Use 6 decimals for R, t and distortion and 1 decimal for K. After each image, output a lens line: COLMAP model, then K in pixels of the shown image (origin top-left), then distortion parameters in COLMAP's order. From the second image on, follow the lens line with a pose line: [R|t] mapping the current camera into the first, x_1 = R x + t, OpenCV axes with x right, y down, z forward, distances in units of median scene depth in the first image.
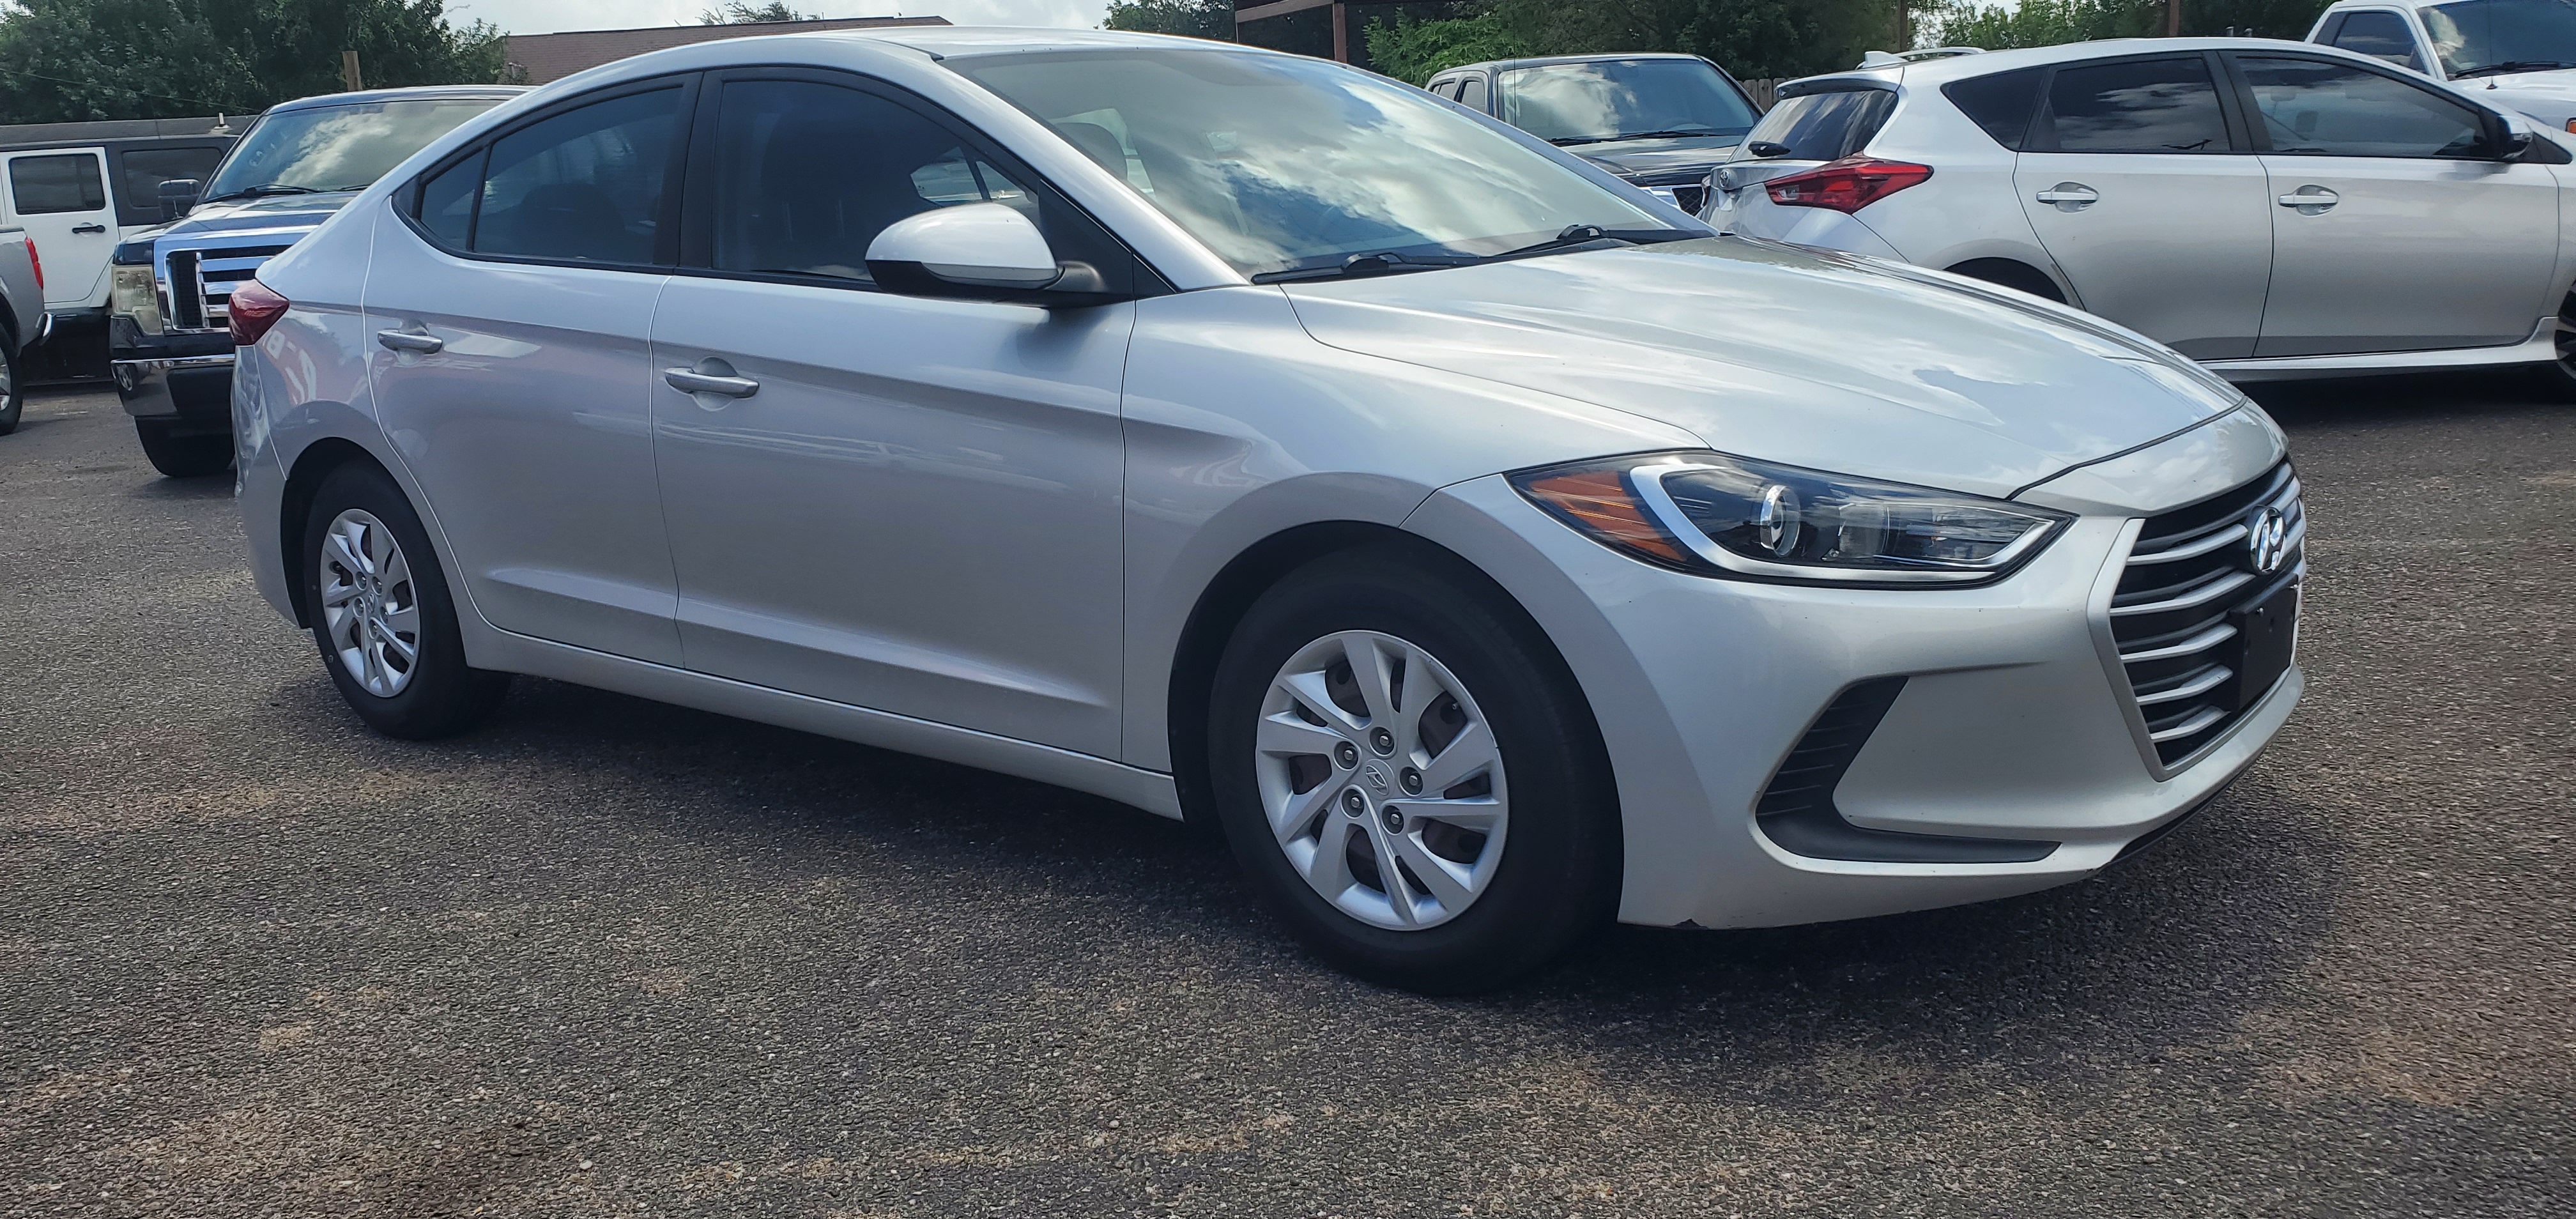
lens RADIAL K [[1856.5, 0, 1209.3], [0, 1856.5, 600.5], [0, 0, 1]] dist [0.062025, -0.134012]
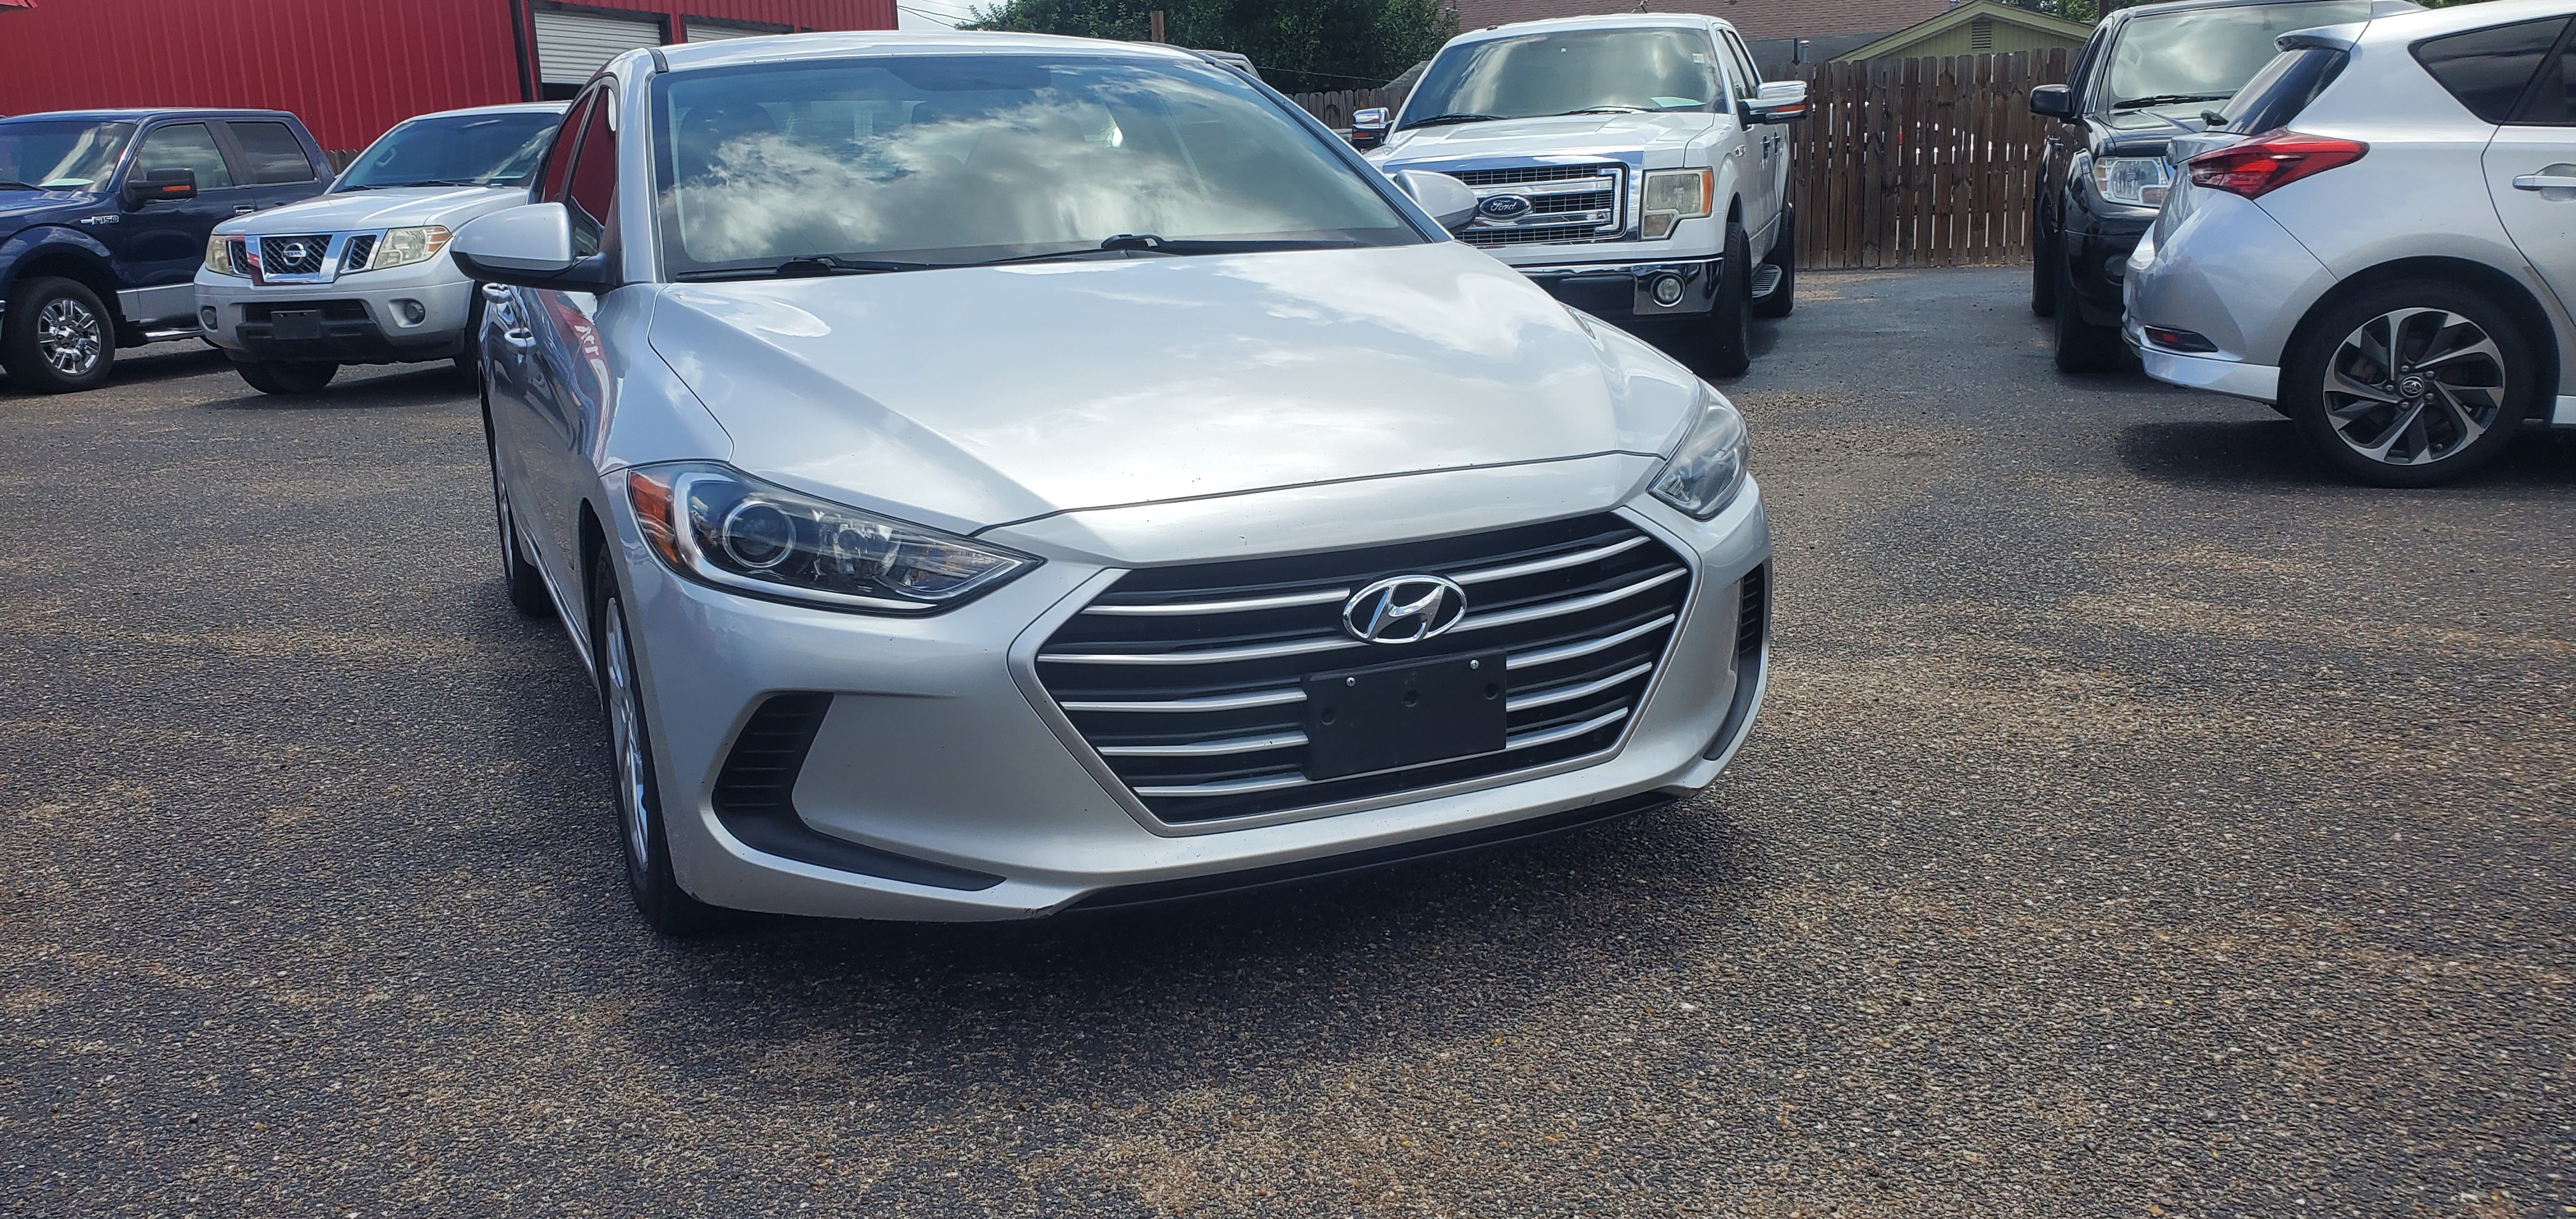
lens RADIAL K [[1856.5, 0, 1209.3], [0, 1856.5, 600.5], [0, 0, 1]] dist [0.062025, -0.134012]
pose [[0.912804, 0.105279, -0.394595, 0.932005], [-0.093608, 0.994414, 0.048771, -0.079669], [0.397525, -0.007581, 0.917560, 0.116449]]
